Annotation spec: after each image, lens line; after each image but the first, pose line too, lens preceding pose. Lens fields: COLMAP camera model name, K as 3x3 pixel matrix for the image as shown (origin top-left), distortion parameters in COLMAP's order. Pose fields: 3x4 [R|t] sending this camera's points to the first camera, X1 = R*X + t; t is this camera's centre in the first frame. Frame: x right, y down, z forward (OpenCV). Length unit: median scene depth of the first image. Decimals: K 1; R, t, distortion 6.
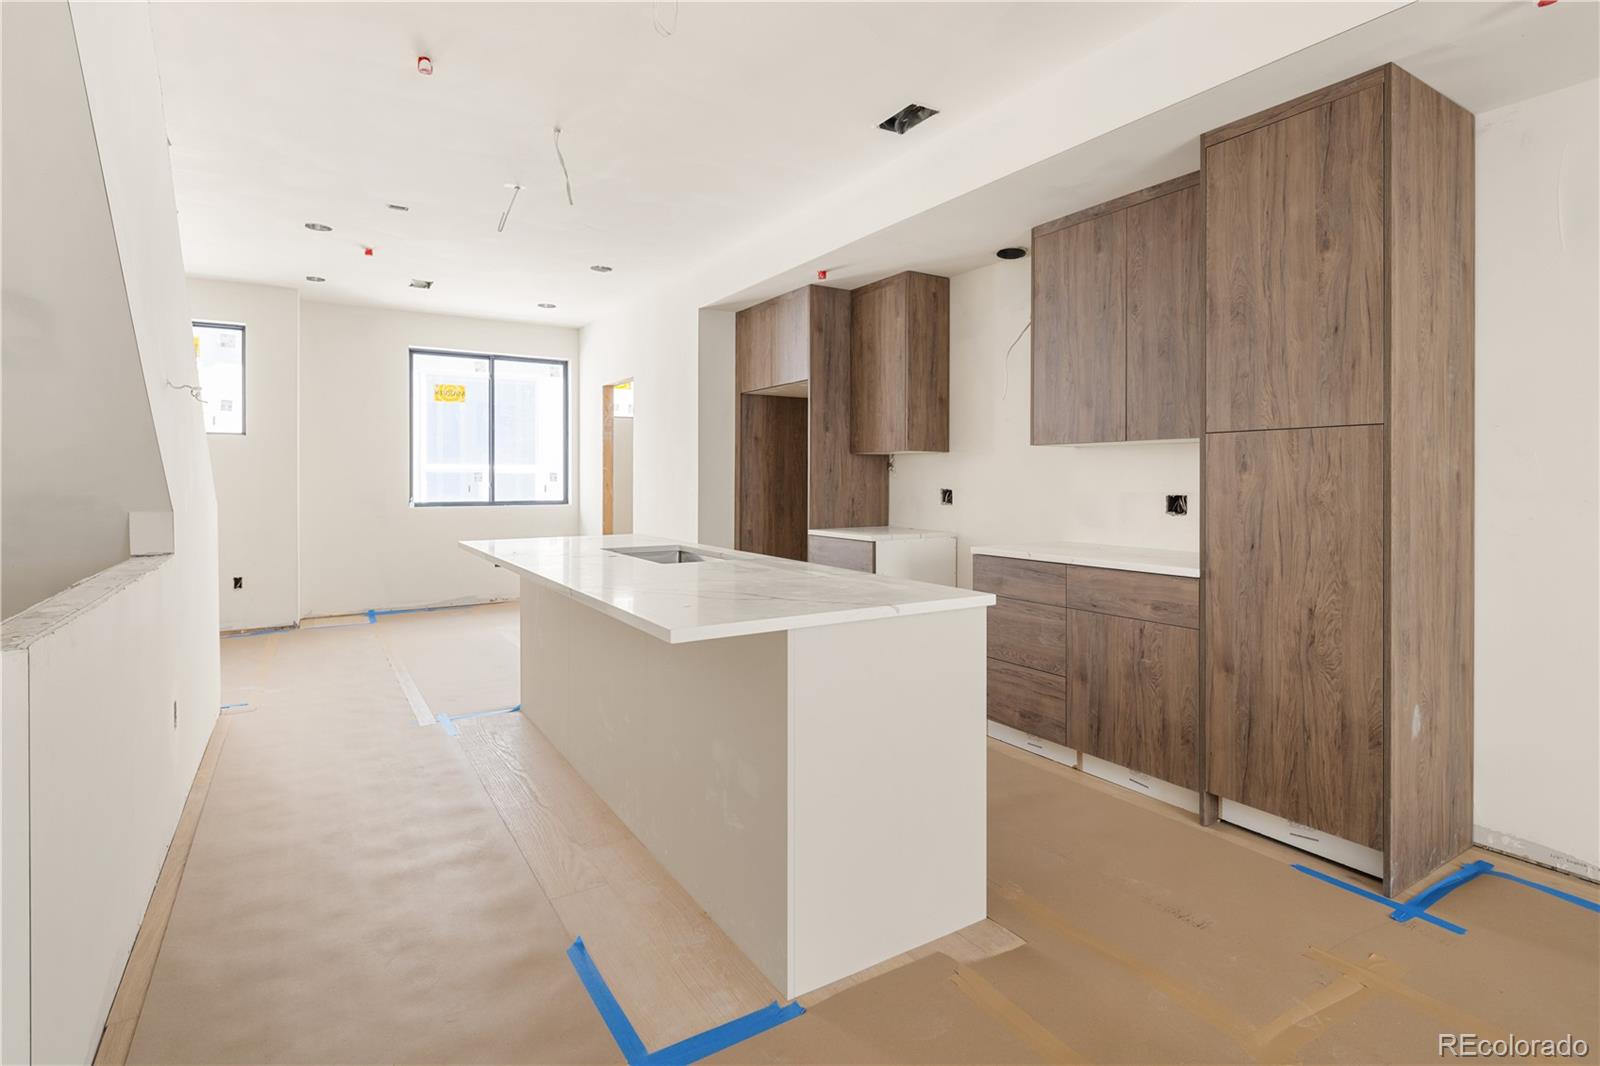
lens RADIAL K [[774.5, 0, 790.2], [0, 774.5, 482.9], [0, 0, 1]] dist [0.002929, -0.001723]
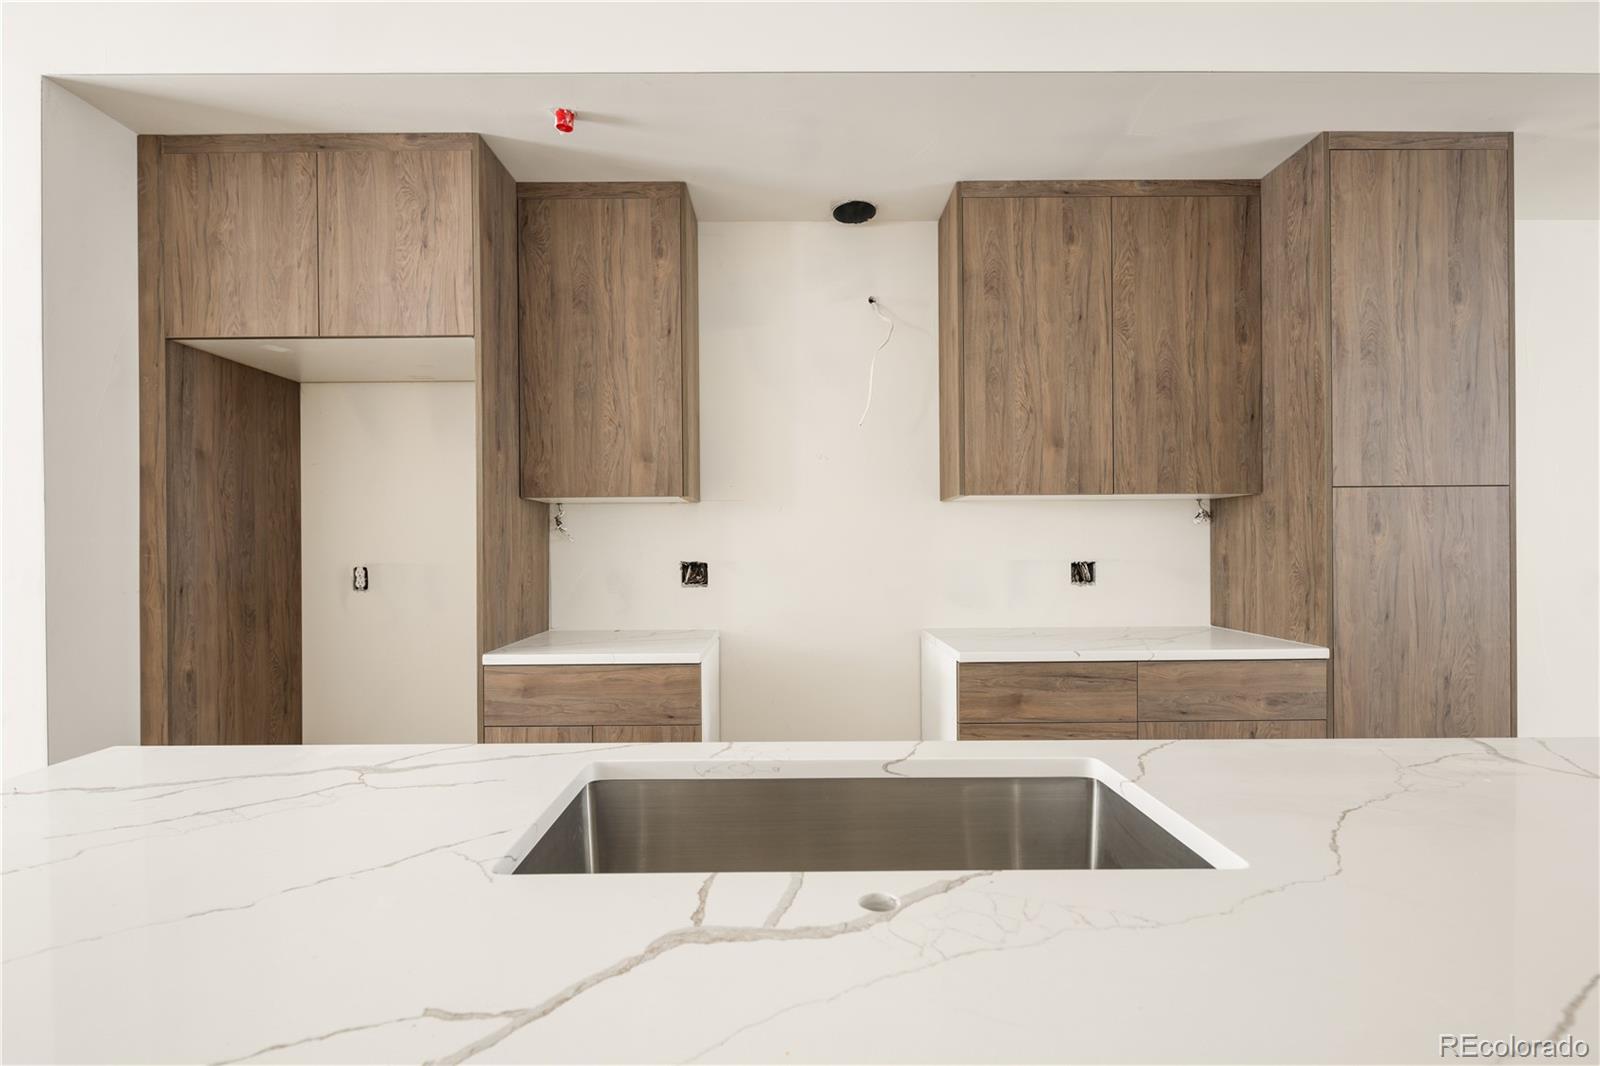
lens RADIAL K [[774.5, 0, 796.2], [0, 774.5, 546.2], [0, 0, 1]] dist [0.002929, -0.001723]
pose [[0.524867, -0.008563, 0.851141, -0.403012], [0.011654, 0.999928, 0.002873, -0.006953], [-0.851104, 0.008411, 0.524929, 0.859660]]
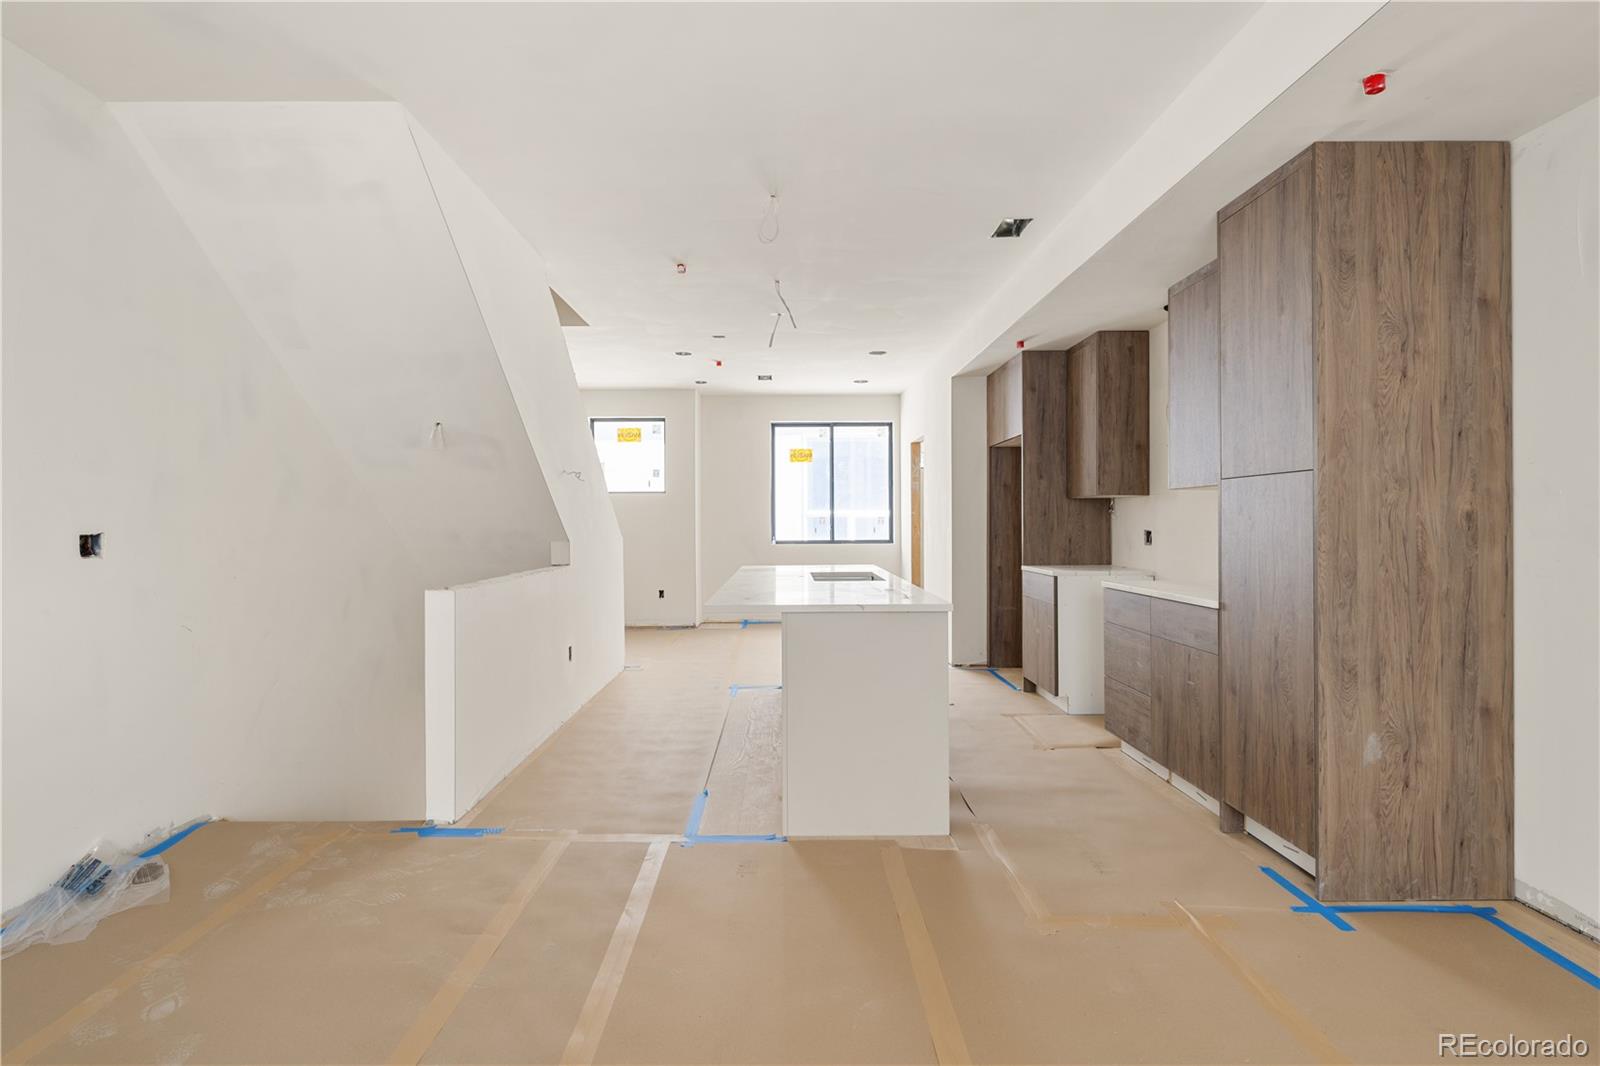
lens RADIAL K [[774.5, 0, 790.2], [0, 774.5, 524.1], [0, 0, 1]] dist [0.002929, -0.001723]
pose [[0.852429, -0.003732, -0.522830, 0.481448], [0.003051, 0.999993, -0.002163, 0.000753], [0.522834, 0.000248, 0.852434, -0.223520]]
